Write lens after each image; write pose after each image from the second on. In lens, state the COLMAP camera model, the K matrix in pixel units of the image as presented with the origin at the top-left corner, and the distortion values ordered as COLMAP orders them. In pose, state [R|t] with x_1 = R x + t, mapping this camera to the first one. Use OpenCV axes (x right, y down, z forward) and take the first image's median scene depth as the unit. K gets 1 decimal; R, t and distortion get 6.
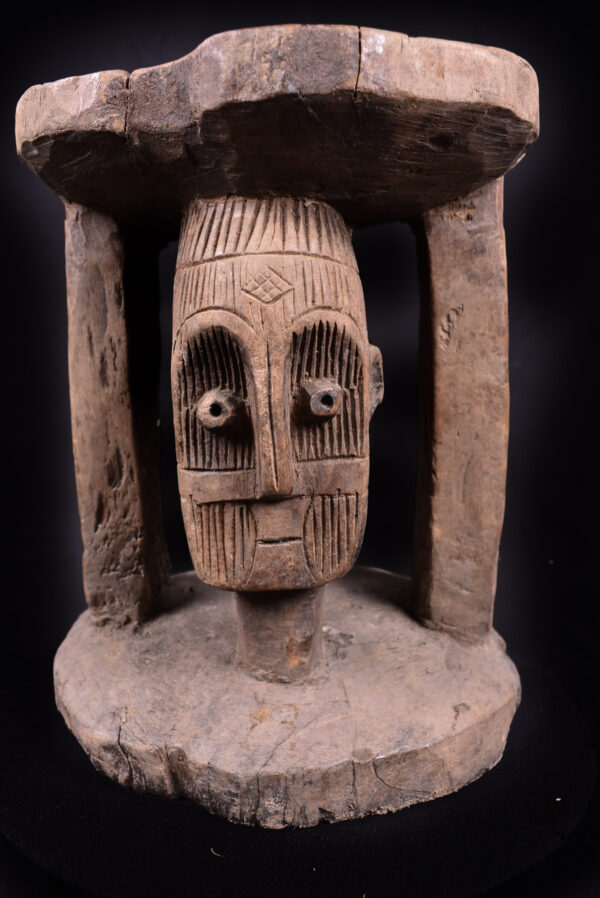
lens RADIAL K [[764.0, 0, 300.0], [0, 764.0, 449.0], [0, 0, 1]] dist [-0.096153, 0.010708]
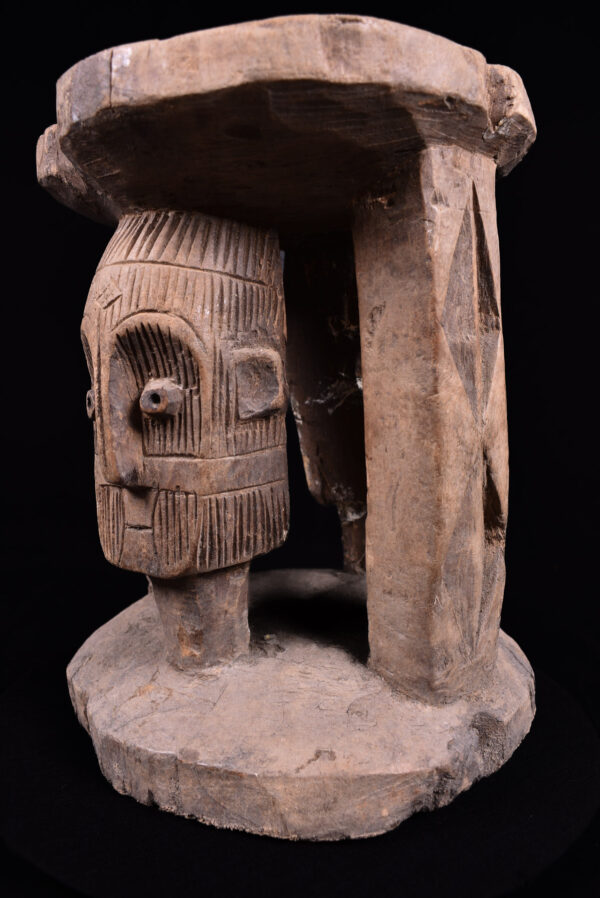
lens RADIAL K [[764.0, 0, 300.0], [0, 764.0, 449.0], [0, 0, 1]] dist [-0.096153, 0.010708]
pose [[0.758454, 0.082225, -0.646519, 0.826519], [-0.099056, 0.995028, 0.010343, -0.024170], [0.644155, 0.056197, 0.762827, 0.317606]]
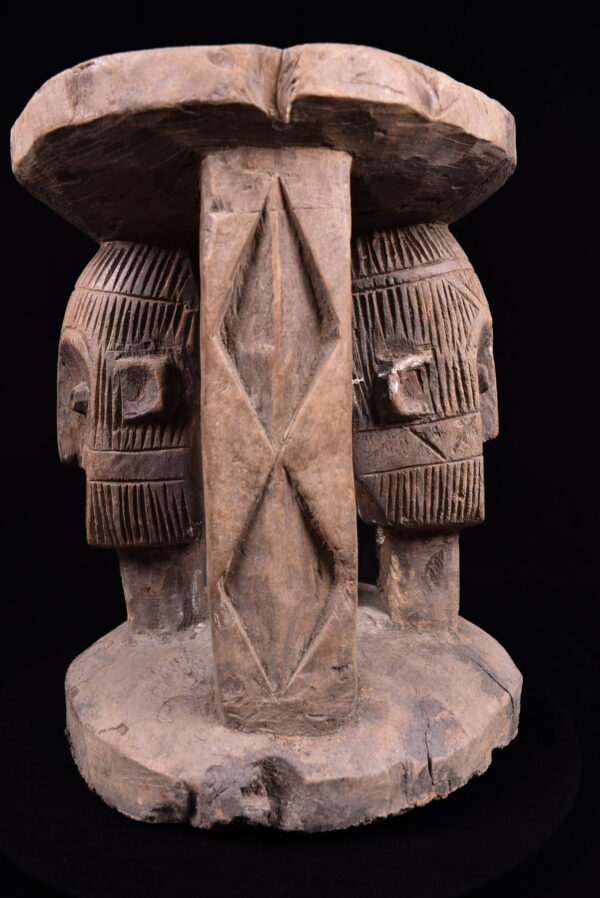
lens RADIAL K [[764.0, 0, 300.0], [0, 764.0, 449.0], [0, 0, 1]] dist [-0.096153, 0.010708]
pose [[0.085919, 0.119883, -0.989063, 1.291563], [-0.163826, 0.980921, 0.104665, -0.168461], [0.982741, 0.153041, 0.103919, 1.200335]]
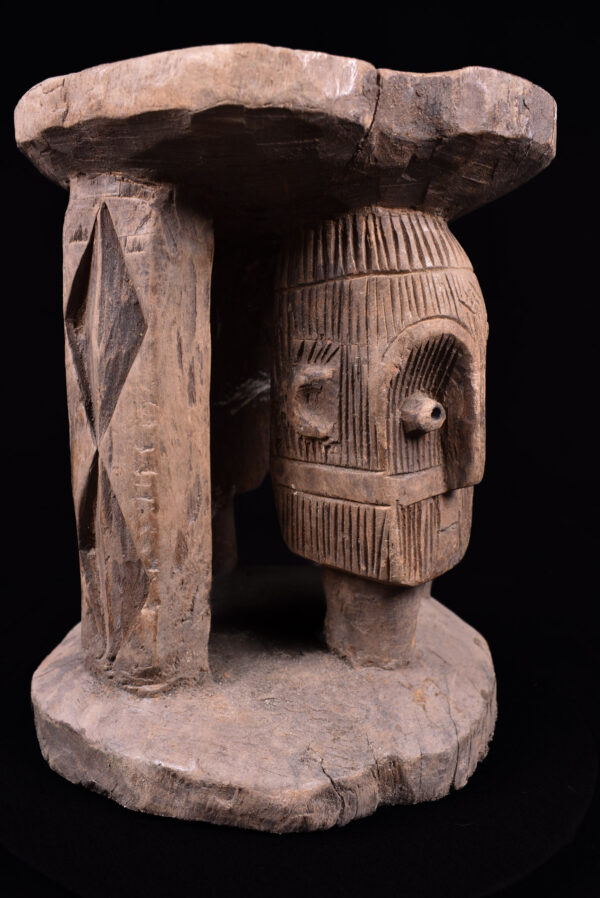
lens RADIAL K [[764.0, 0, 300.0], [0, 764.0, 449.0], [0, 0, 1]] dist [-0.096153, 0.010708]
pose [[0.666744, -0.112518, 0.736744, -0.960466], [0.113142, 0.992362, 0.049165, -0.071033], [-0.736649, 0.050576, 0.674382, 0.406617]]
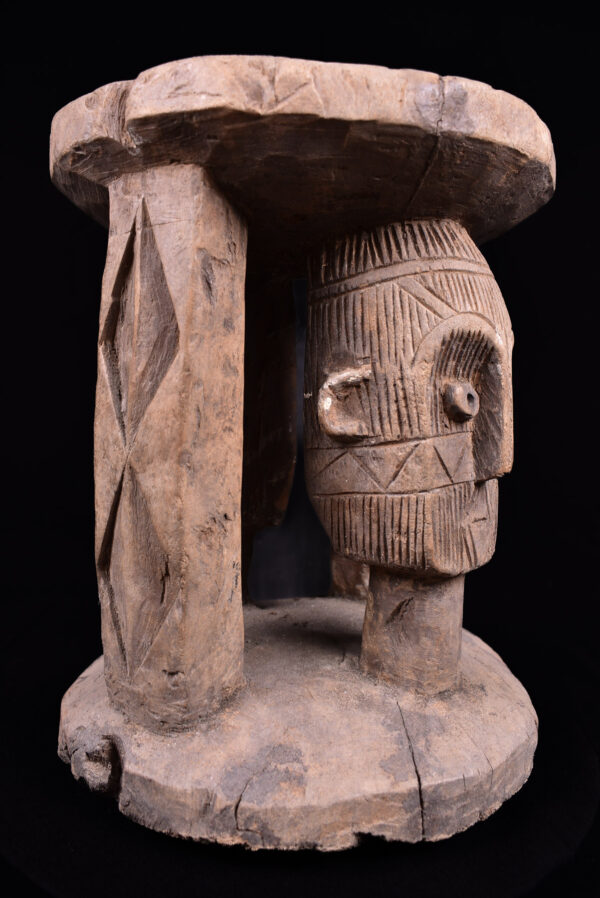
lens RADIAL K [[764.0, 0, 300.0], [0, 764.0, 449.0], [0, 0, 1]] dist [-0.096153, 0.010708]
pose [[-0.581204, 0.068399, -0.810878, 1.036769], [-0.163902, 0.966201, 0.198979, -0.308014], [0.797081, 0.248552, -0.550349, 2.023959]]
